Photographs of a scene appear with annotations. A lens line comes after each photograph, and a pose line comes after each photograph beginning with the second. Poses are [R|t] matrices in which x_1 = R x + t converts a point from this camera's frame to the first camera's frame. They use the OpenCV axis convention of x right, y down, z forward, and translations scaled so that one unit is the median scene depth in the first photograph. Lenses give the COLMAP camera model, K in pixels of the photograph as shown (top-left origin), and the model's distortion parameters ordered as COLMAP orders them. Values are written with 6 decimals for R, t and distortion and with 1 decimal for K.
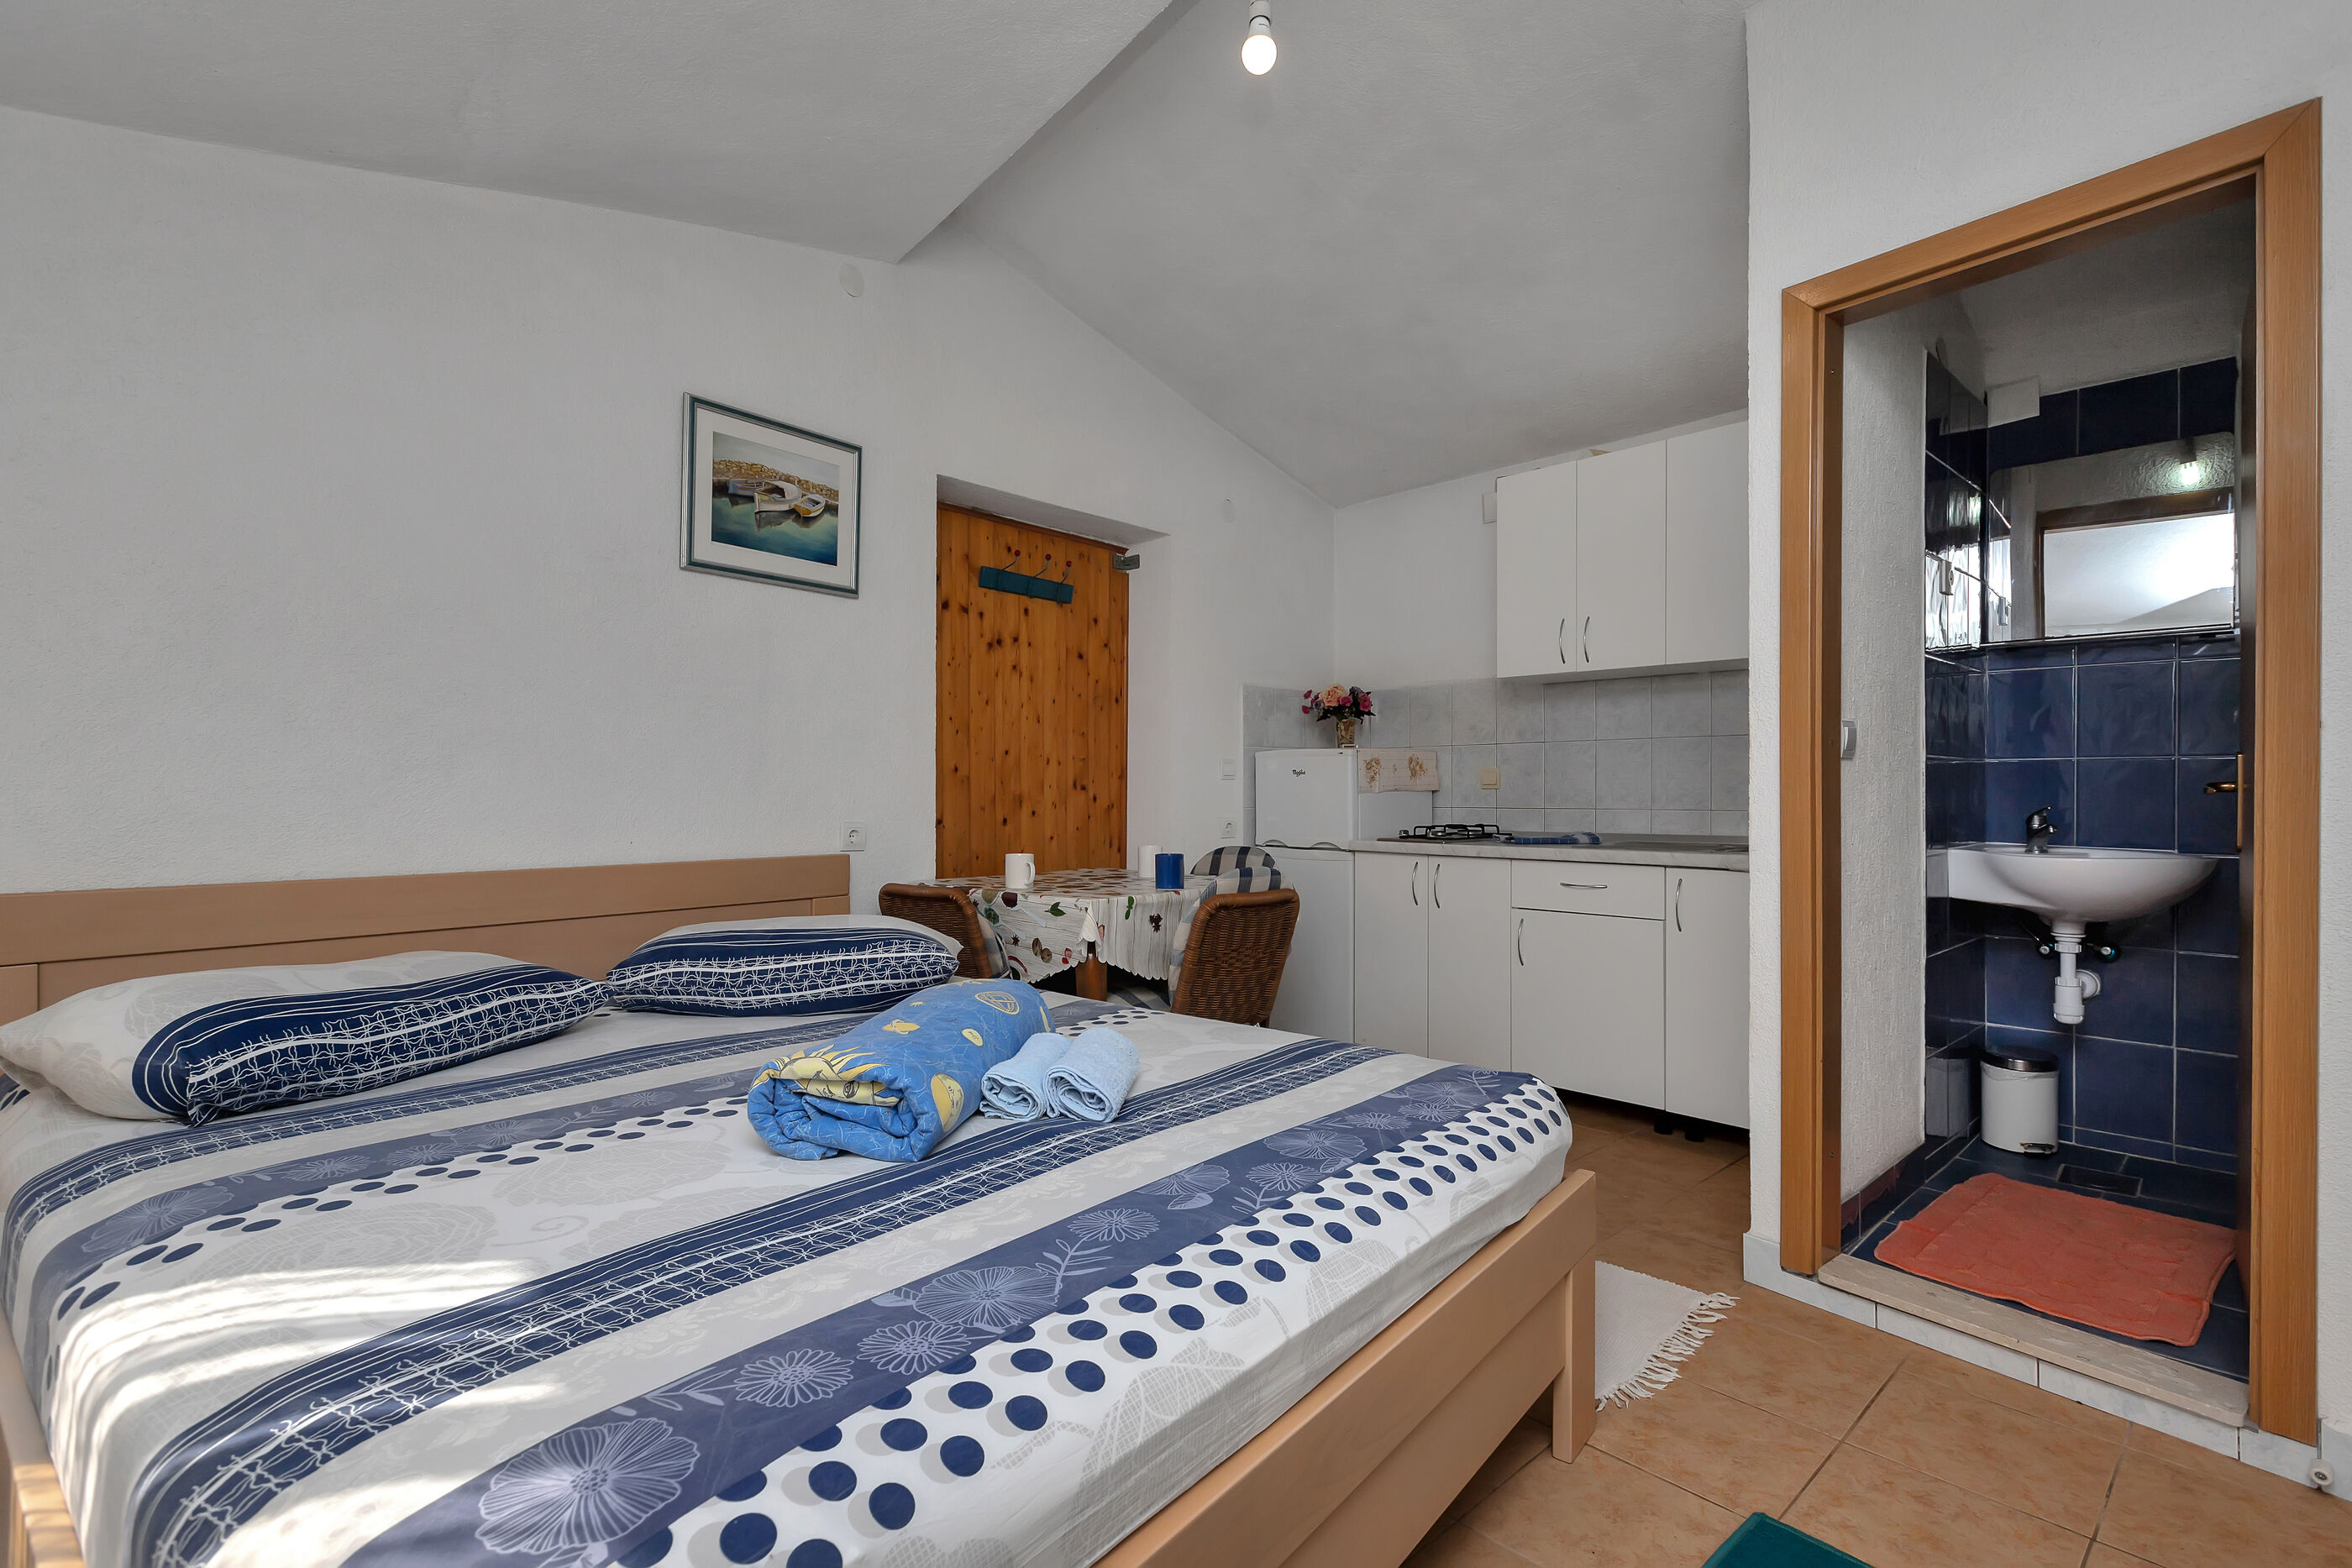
lens RADIAL K [[1067.2, 0, 1163.6], [0, 1067.2, 787.0], [0, 0, 1]] dist [-0.002165, 0.000799]
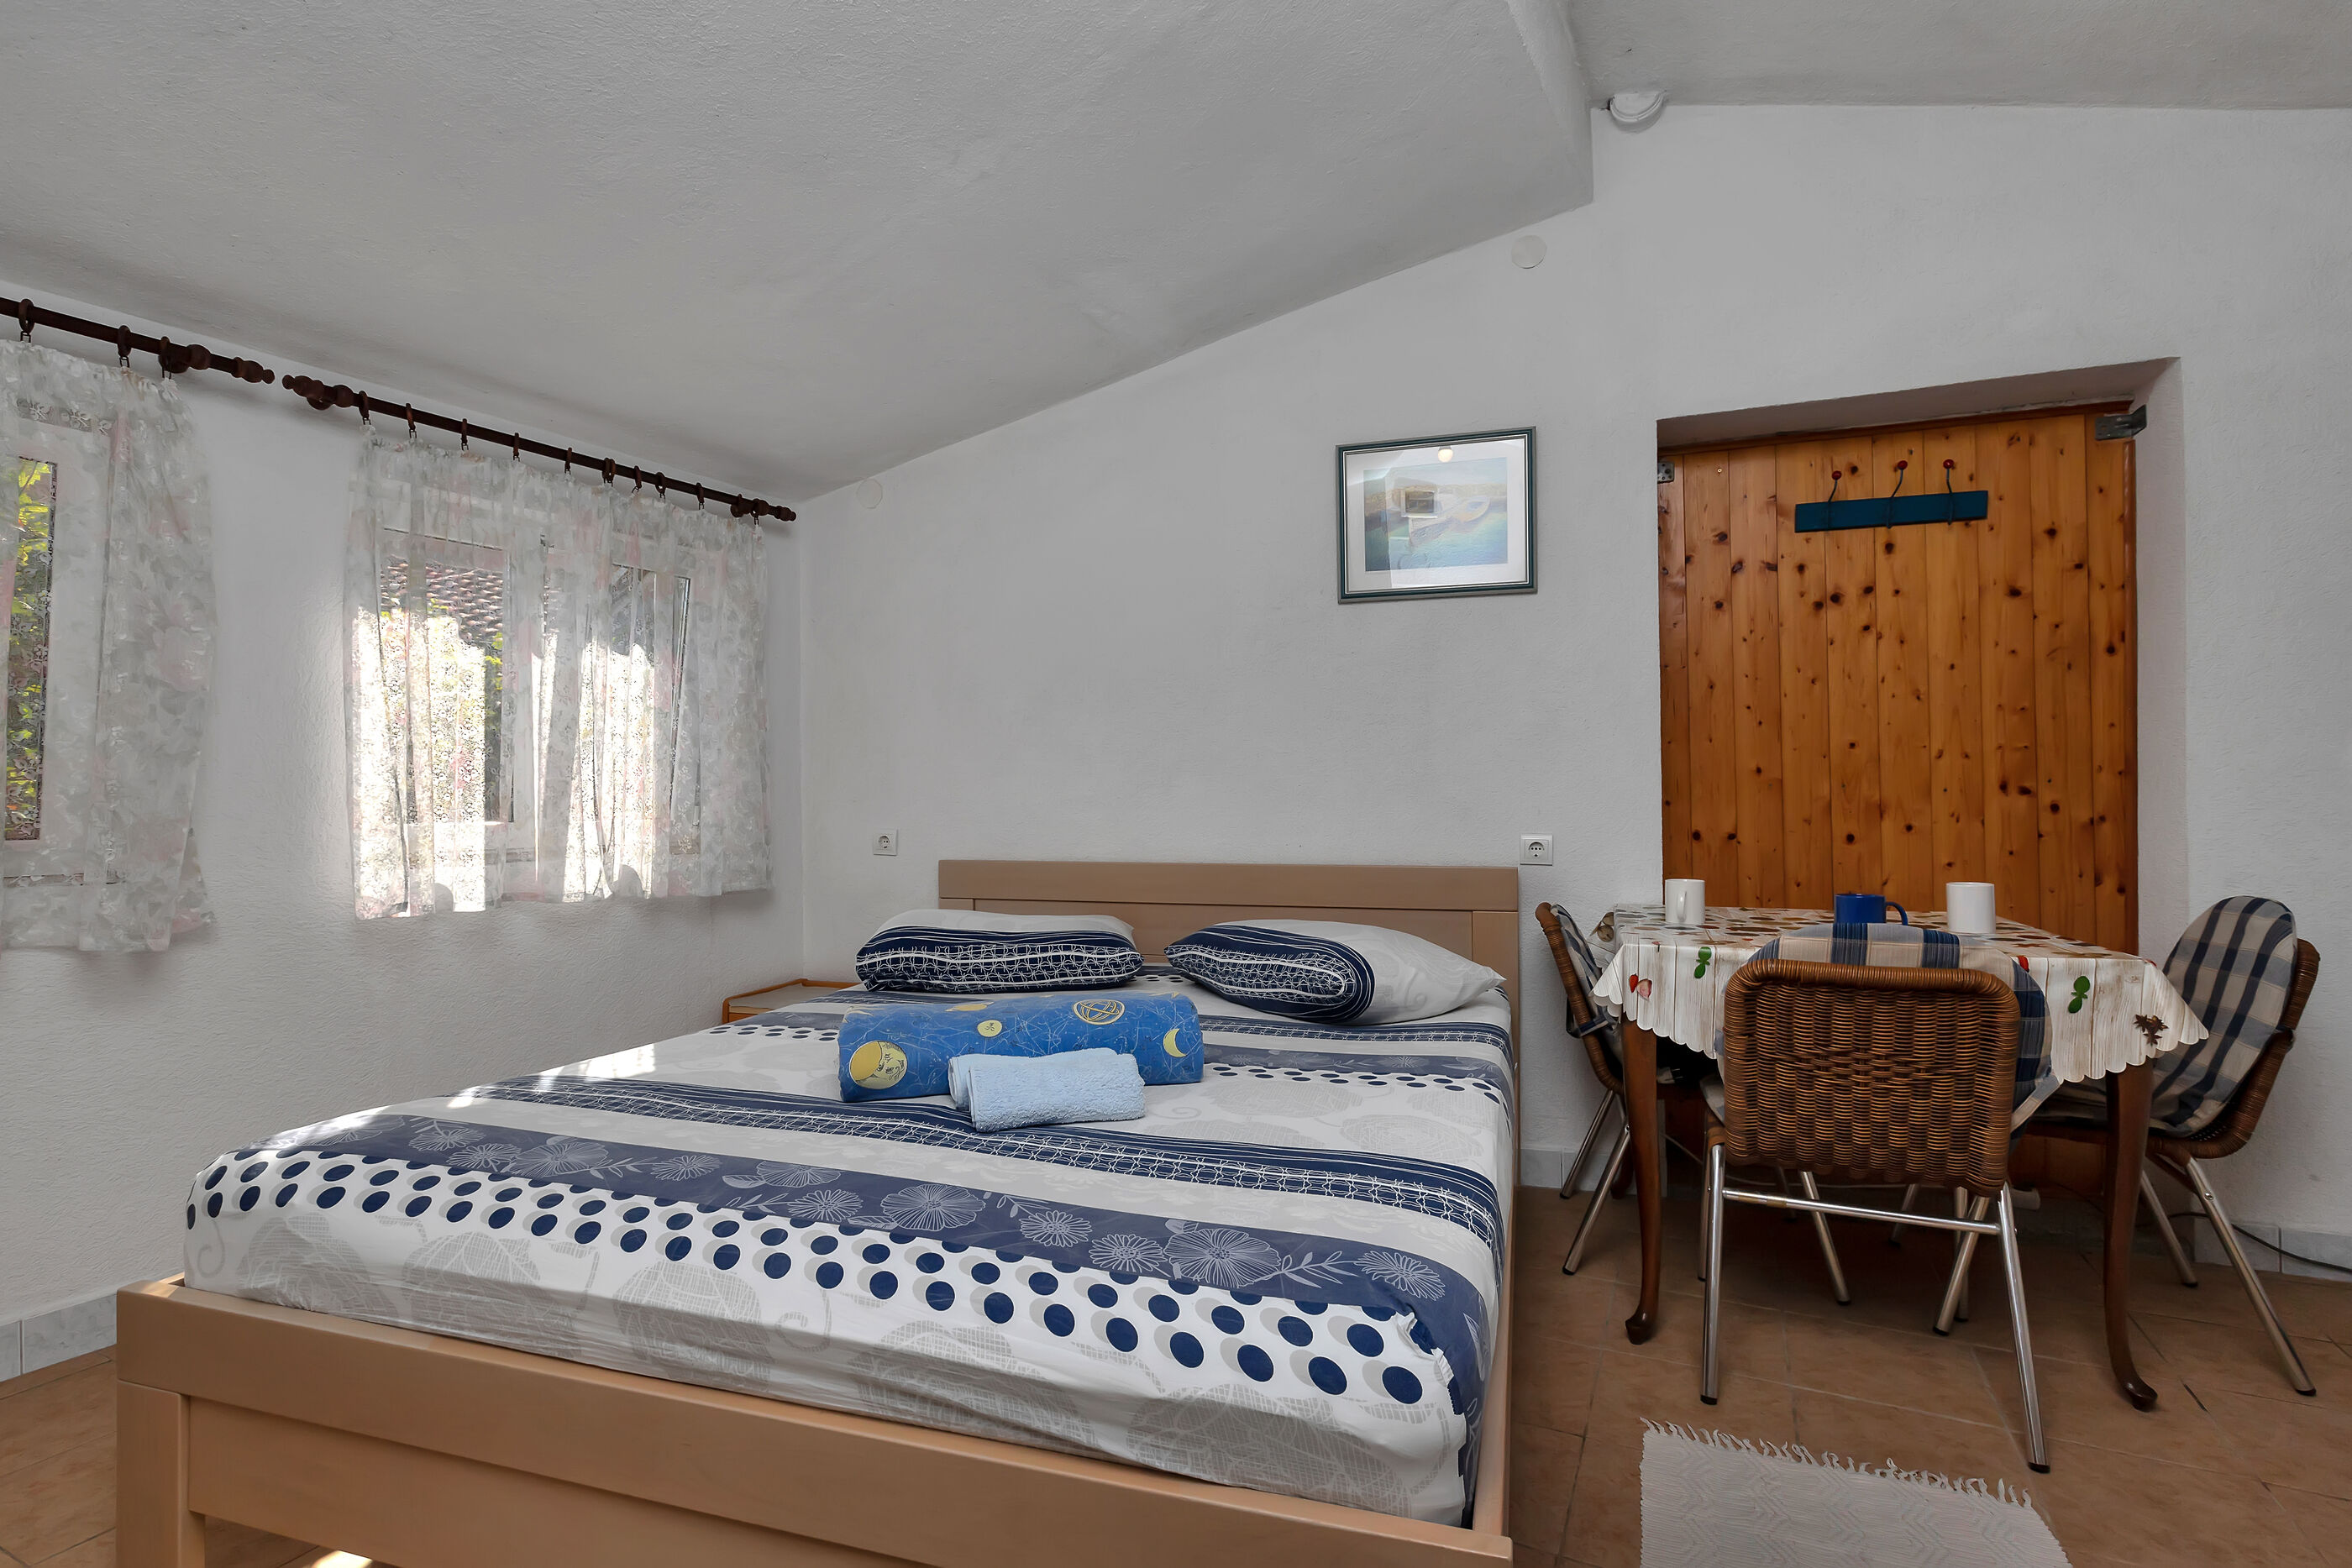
lens RADIAL K [[1067.2, 0, 1178.9], [0, 1067.2, 781.2], [0, 0, 1]] dist [-0.002165, 0.000799]
pose [[0.385341, -0.018767, -0.922583, 0.825658], [0.012770, 0.999806, -0.015005, -0.004747], [0.922686, -0.005999, 0.385506, 0.661989]]
